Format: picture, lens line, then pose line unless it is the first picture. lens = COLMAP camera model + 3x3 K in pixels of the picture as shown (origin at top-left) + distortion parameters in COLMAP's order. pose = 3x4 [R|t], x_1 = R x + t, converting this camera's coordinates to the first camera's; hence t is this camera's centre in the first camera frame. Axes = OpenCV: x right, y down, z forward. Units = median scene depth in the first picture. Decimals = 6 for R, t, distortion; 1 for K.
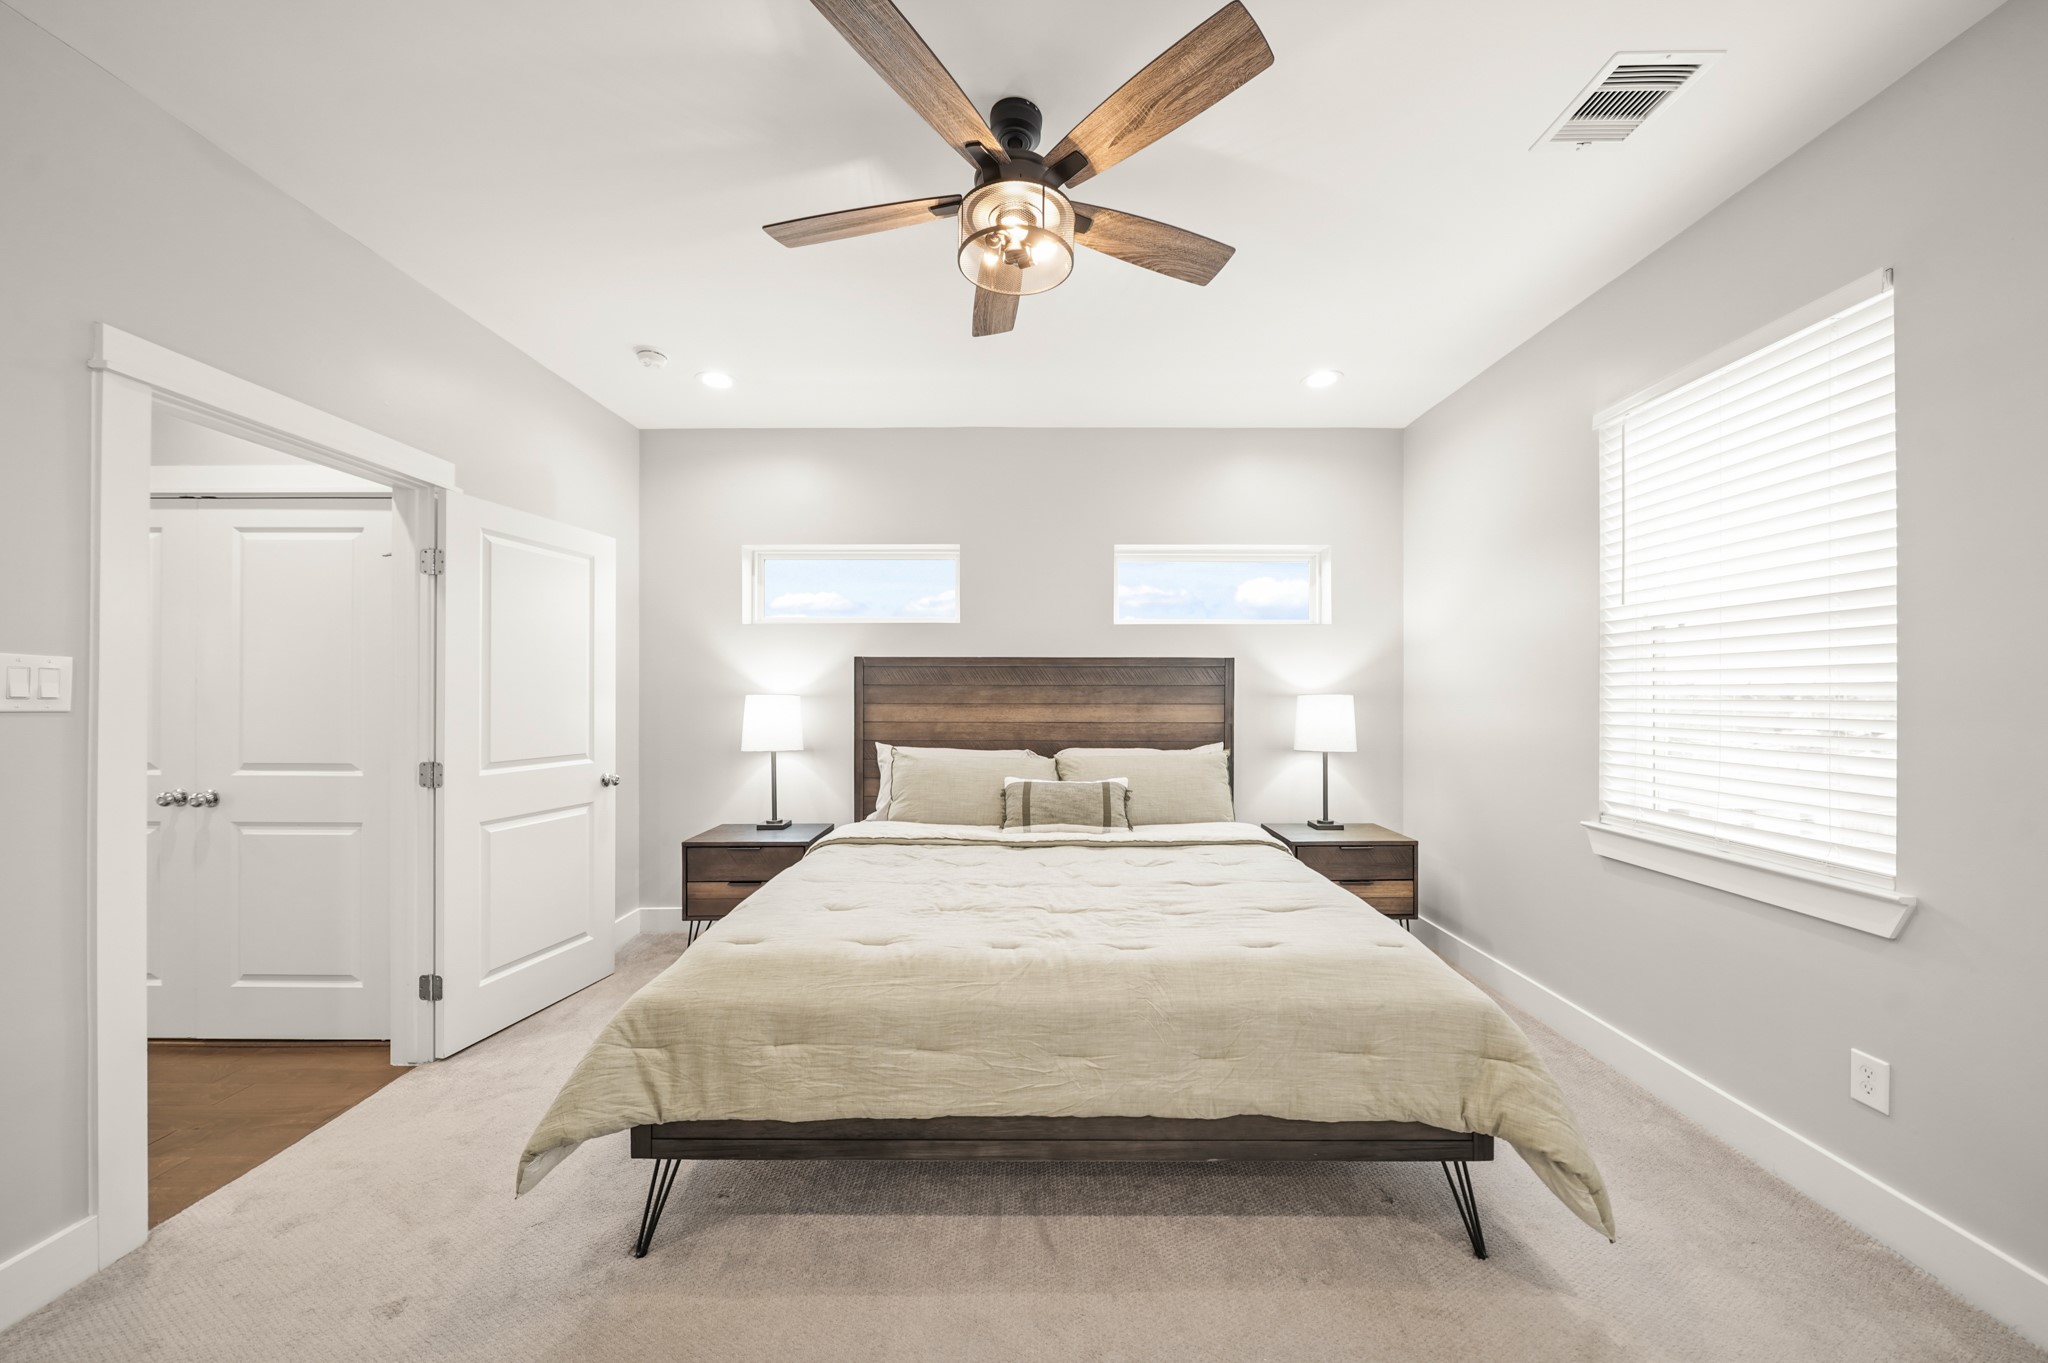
lens RADIAL K [[710.1, 0, 1029.5], [0, 710.1, 691.1], [0, 0, 1]] dist [-0.004627, -0.000352]
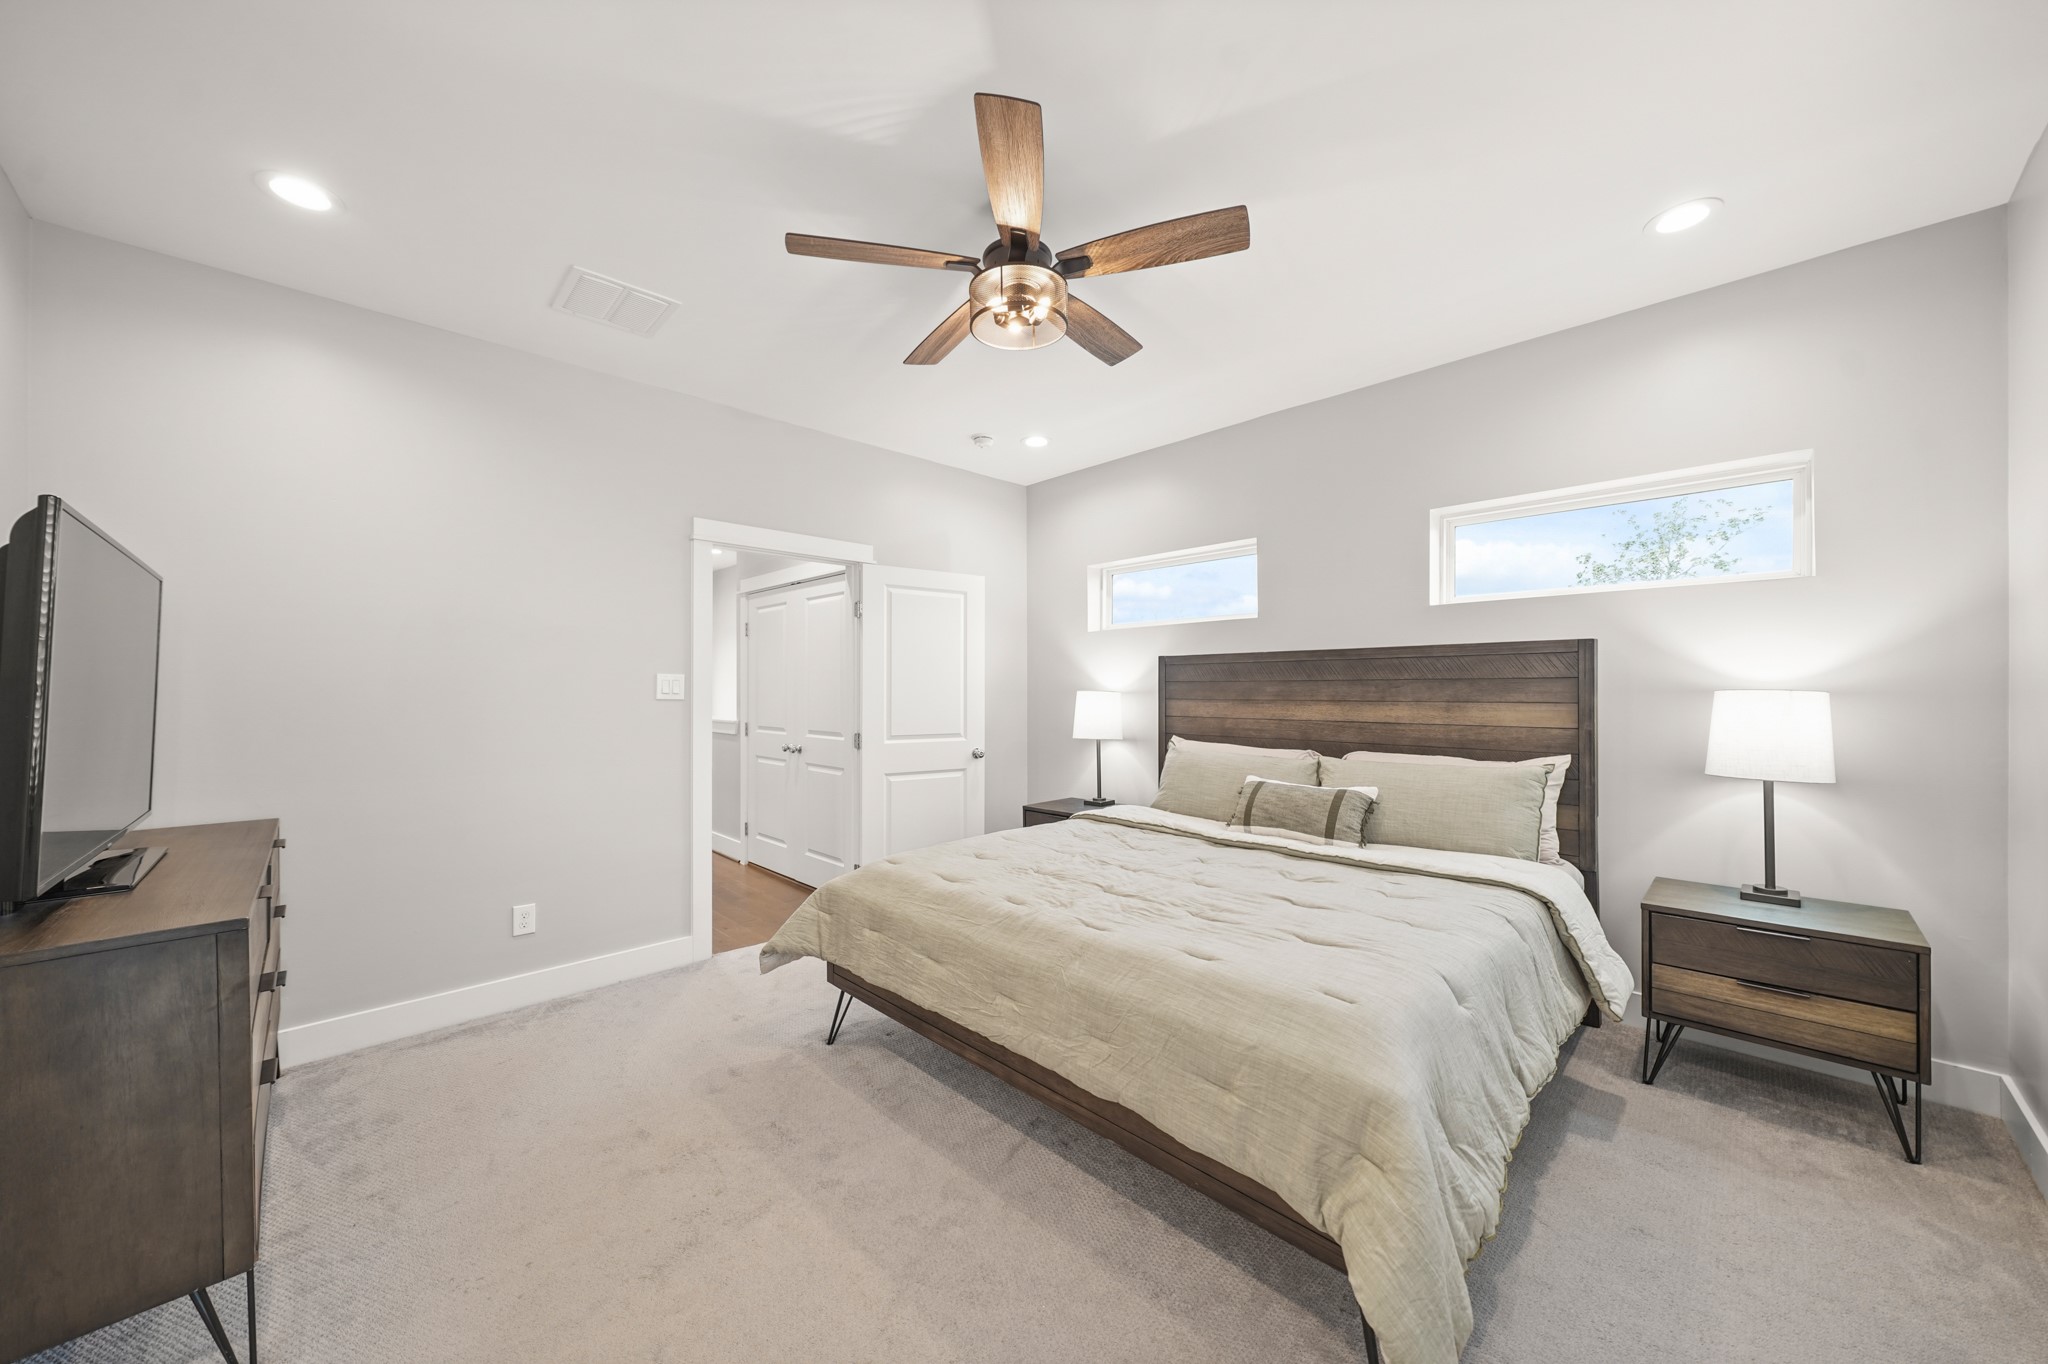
lens RADIAL K [[710.1, 0, 1009.3], [0, 710.1, 686.1], [0, 0, 1]] dist [-0.004627, -0.000352]
pose [[0.704060, -0.006791, -0.710109, 0.540815], [0.005626, 0.999976, -0.003985, 0.000718], [0.710119, -0.001189, 0.704081, 0.101660]]
